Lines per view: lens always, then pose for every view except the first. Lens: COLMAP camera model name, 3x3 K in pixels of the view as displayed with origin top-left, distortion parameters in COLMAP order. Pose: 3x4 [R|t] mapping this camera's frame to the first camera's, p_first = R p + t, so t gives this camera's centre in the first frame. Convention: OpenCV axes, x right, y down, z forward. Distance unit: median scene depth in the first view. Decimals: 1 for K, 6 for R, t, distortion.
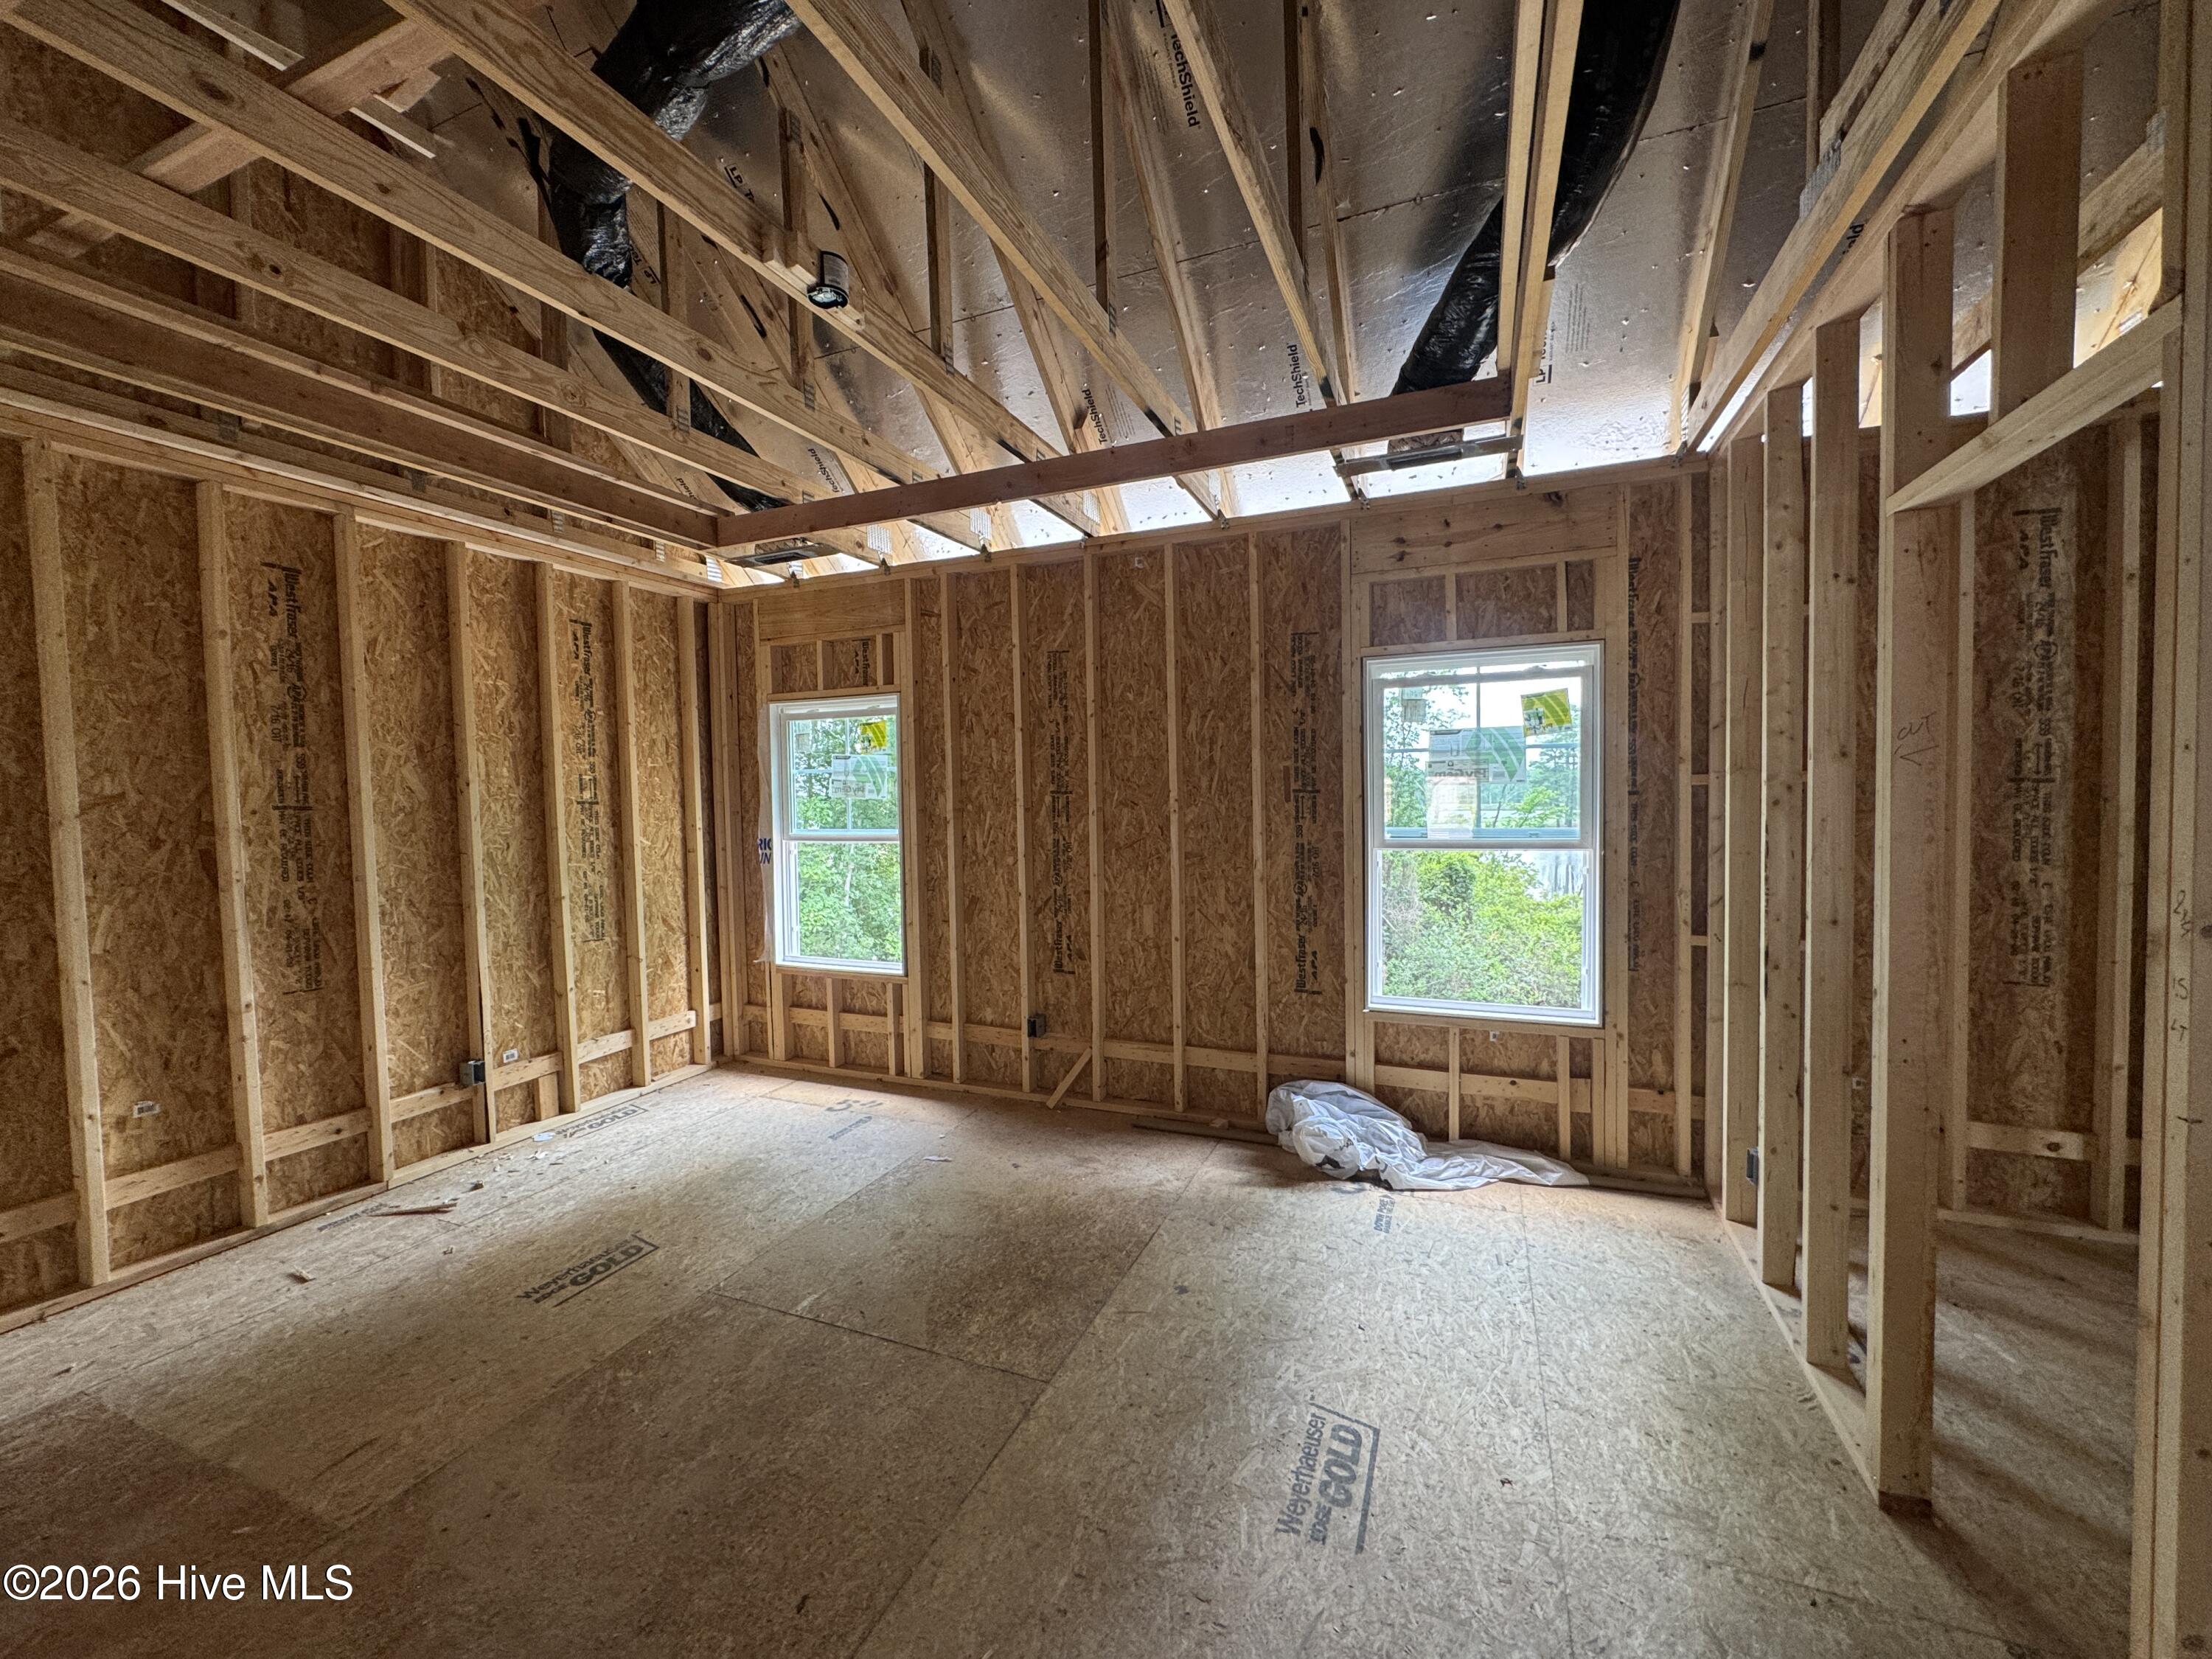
lens RADIAL K [[896.3, 0, 1108.2], [0, 896.3, 833.1], [0, 0, 1]] dist [0.000053, -0.000226]
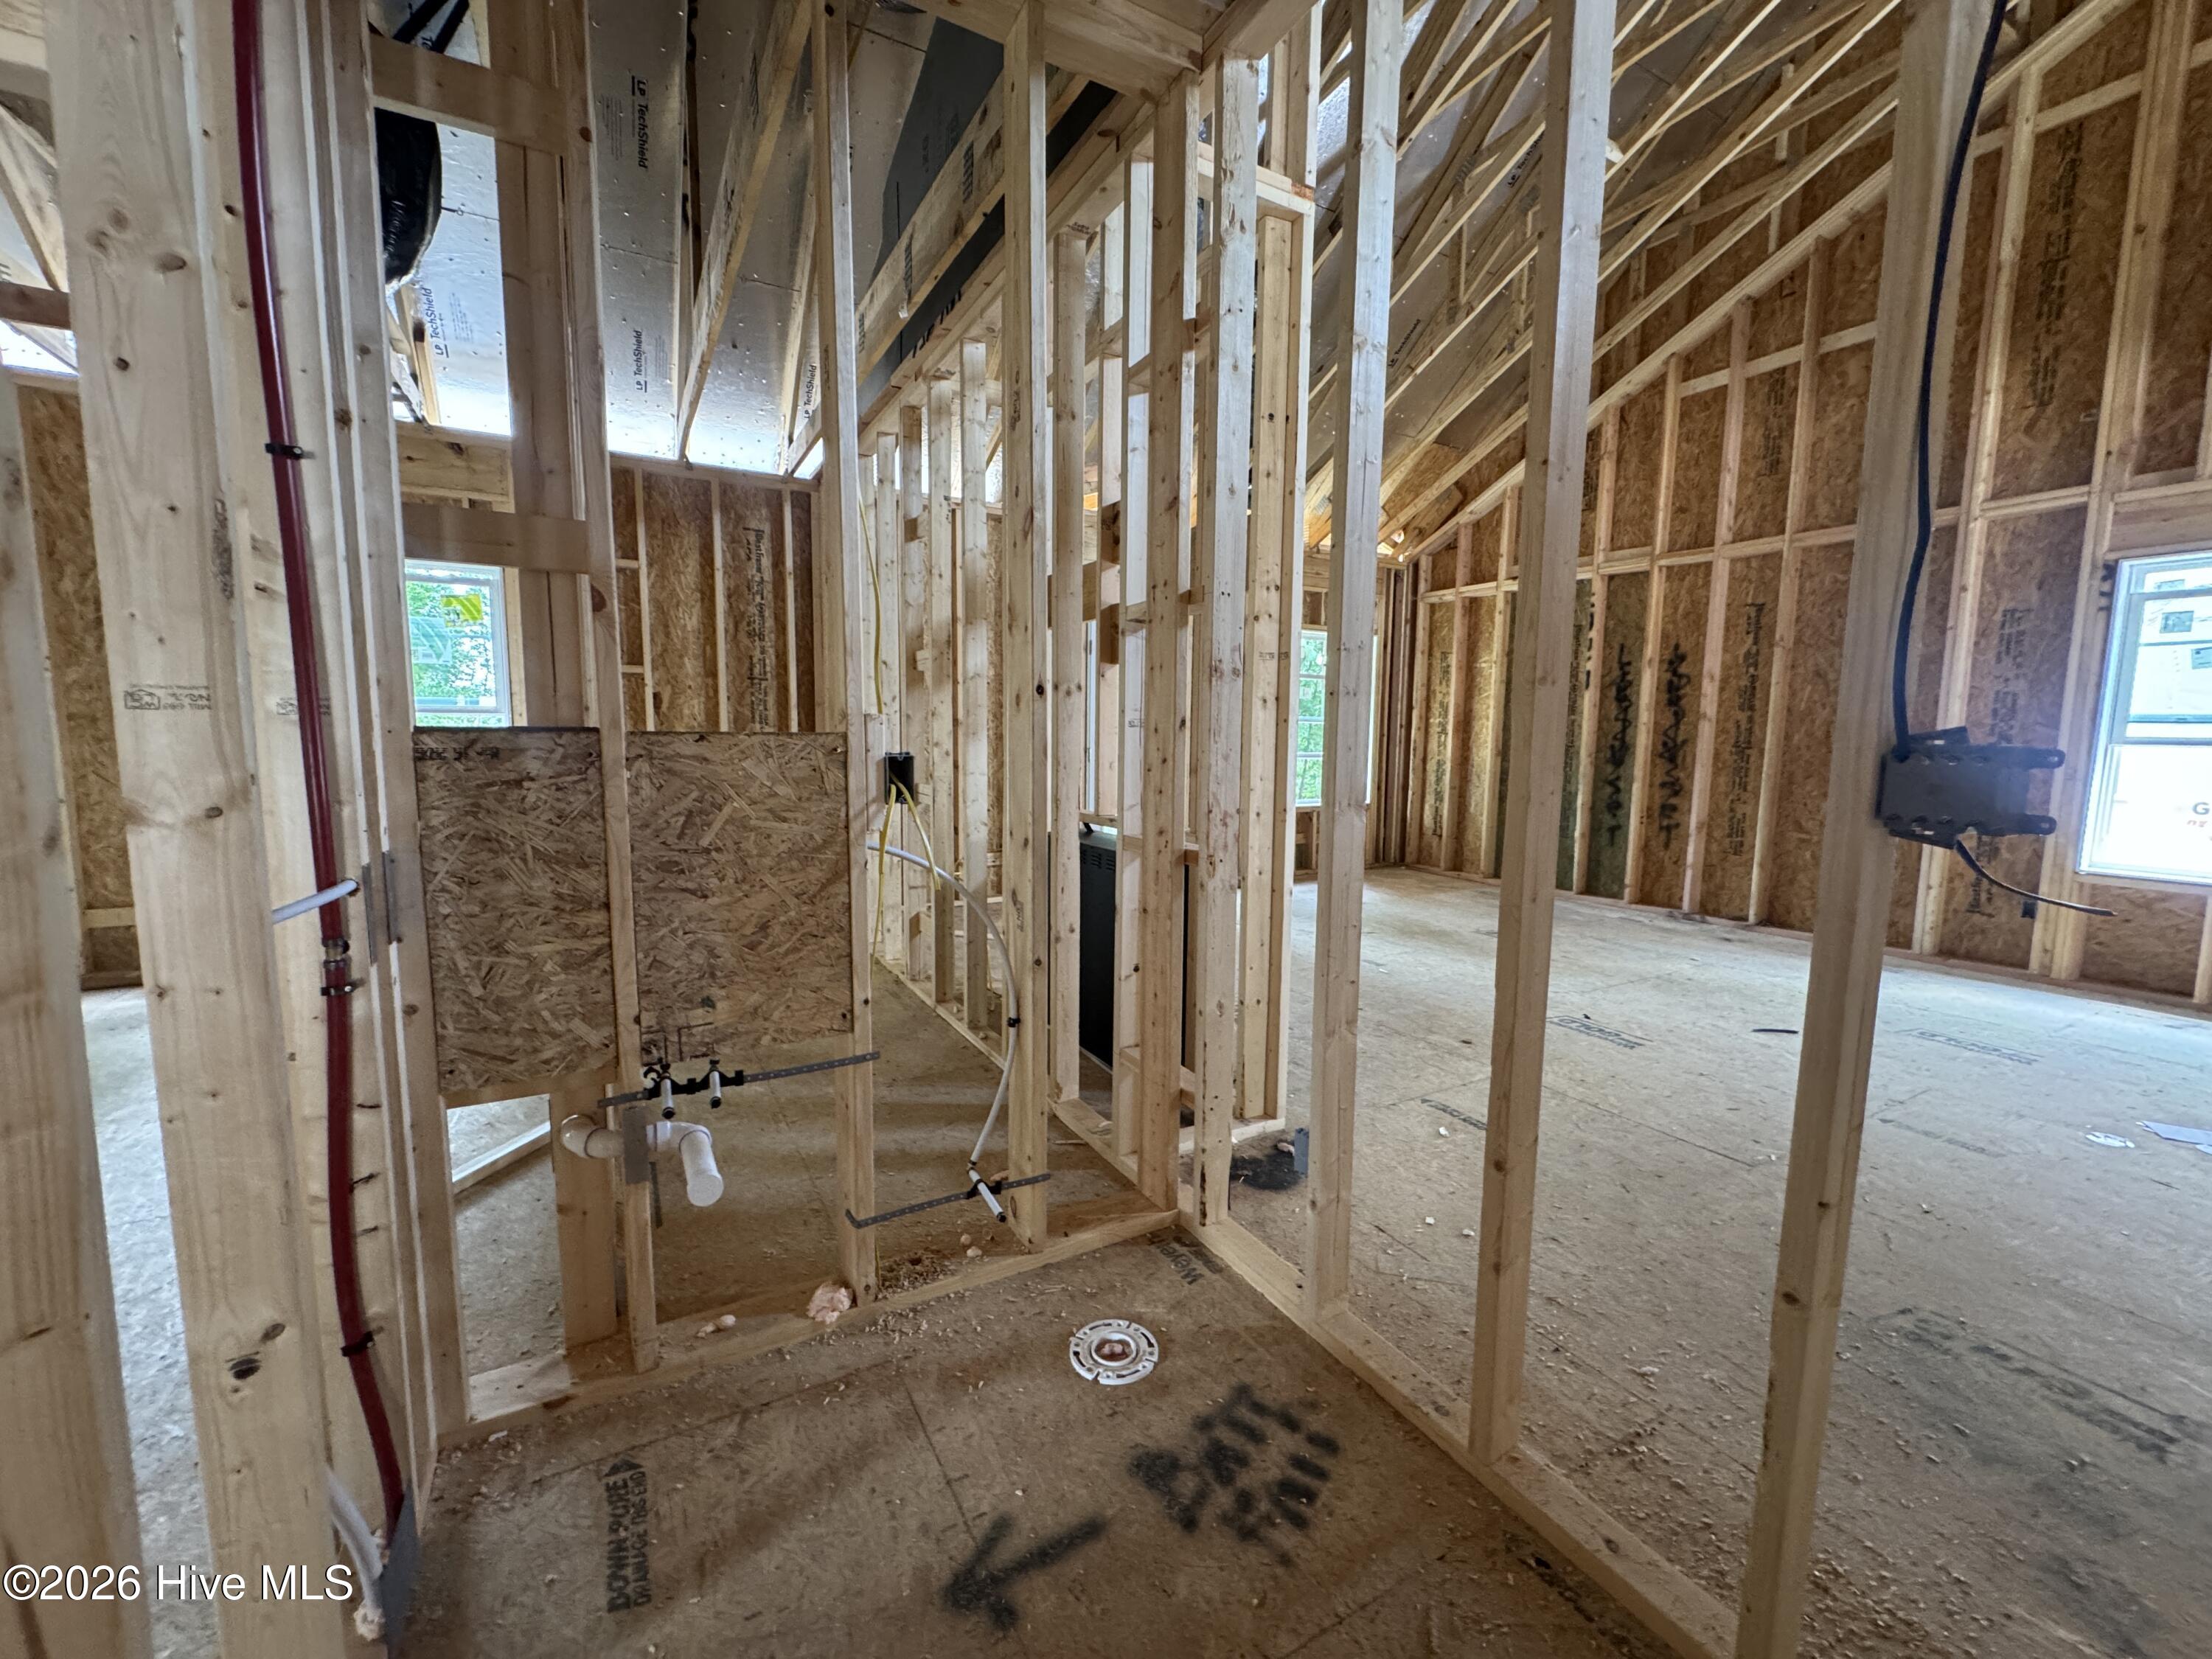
lens RADIAL K [[896.3, 0, 1111.8], [0, 896.3, 824.9], [0, 0, 1]] dist [0.000053, -0.000226]
pose [[0.617550, -0.059564, 0.784273, 0.022093], [0.004171, 0.997362, 0.072463, 0.109767], [-0.786521, -0.041478, 0.616169, -0.717247]]
